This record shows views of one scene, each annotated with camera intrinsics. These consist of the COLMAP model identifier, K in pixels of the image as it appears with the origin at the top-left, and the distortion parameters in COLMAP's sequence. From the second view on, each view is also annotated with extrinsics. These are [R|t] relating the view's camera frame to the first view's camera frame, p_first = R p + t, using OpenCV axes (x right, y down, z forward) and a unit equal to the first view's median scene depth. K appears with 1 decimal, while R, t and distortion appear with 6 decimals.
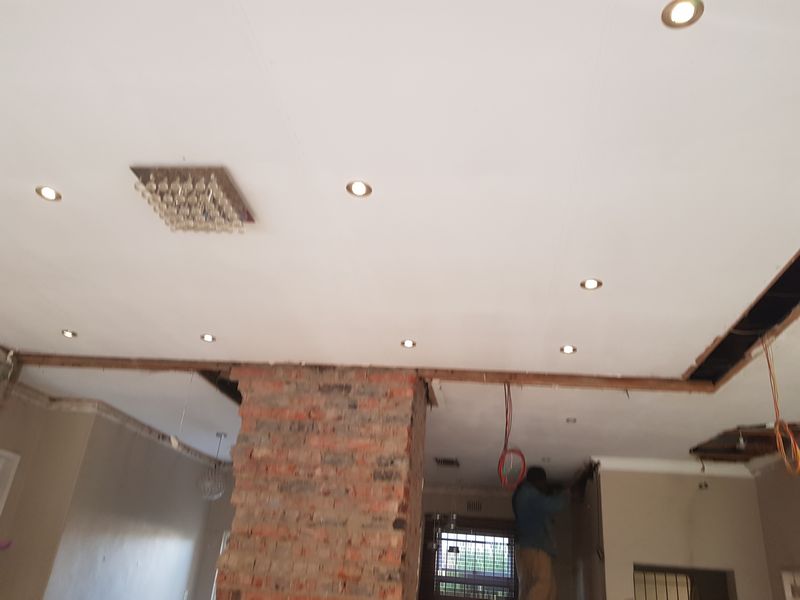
lens RADIAL K [[621.7, 0, 407.1], [0, 621.7, 306.4], [0, 0, 1]] dist [0.073004, -0.110454]
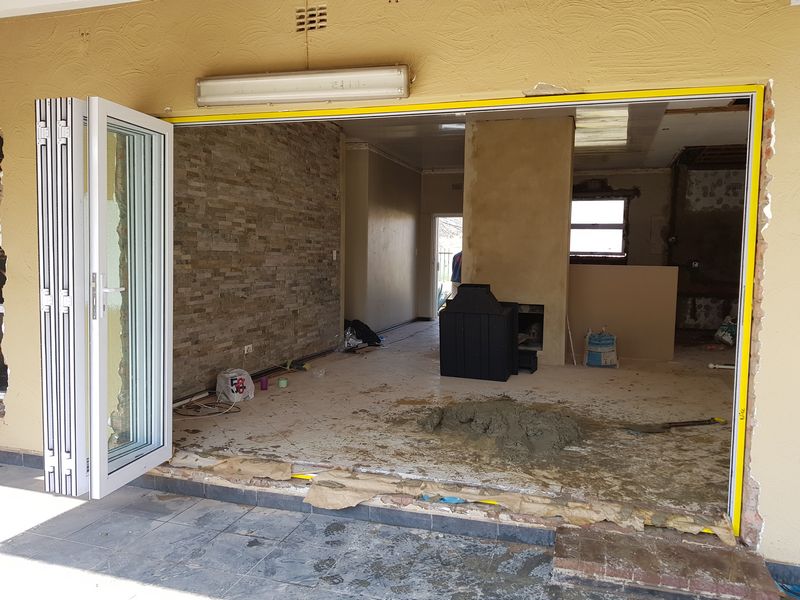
lens RADIAL K [[621.7, 0, 410.7], [0, 621.7, 298.5], [0, 0, 1]] dist [0.073004, -0.110454]
pose [[0.981400, -0.045112, -0.186599, -0.120645], [0.127400, 0.880159, 0.457262, -0.310666], [0.143609, -0.472530, 0.869536, -0.844666]]
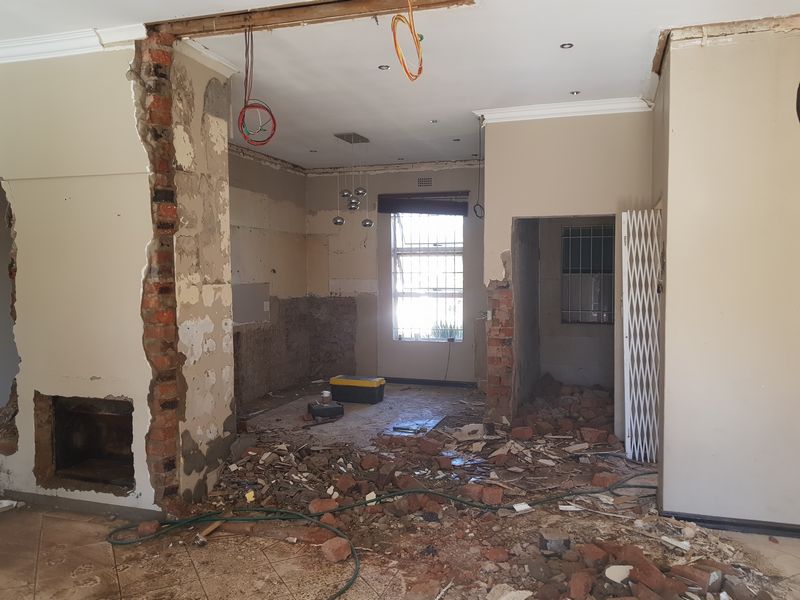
lens RADIAL K [[621.7, 0, 414.0], [0, 621.7, 310.1], [0, 0, 1]] dist [0.073004, -0.110454]
pose [[0.980584, -0.066961, -0.184313, 0.518596], [0.144502, 0.882124, 0.448304, 0.108683], [0.132568, -0.466234, 0.874672, 0.085454]]
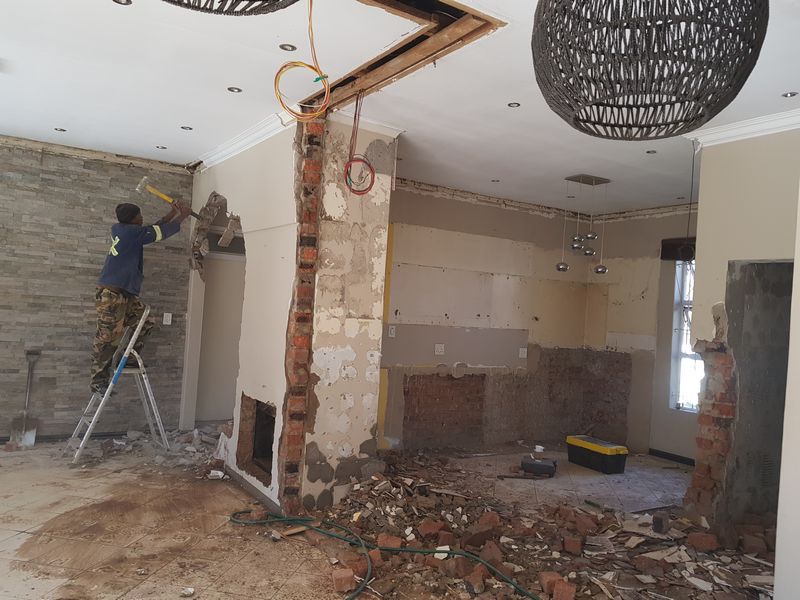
lens RADIAL K [[621.7, 0, 404.0], [0, 621.7, 313.3], [0, 0, 1]] dist [0.073004, -0.110454]
pose [[0.643382, -0.034752, -0.764756, 0.942566], [0.302722, 0.929097, 0.212458, 0.255298], [0.703149, -0.368200, 0.608284, 0.321426]]
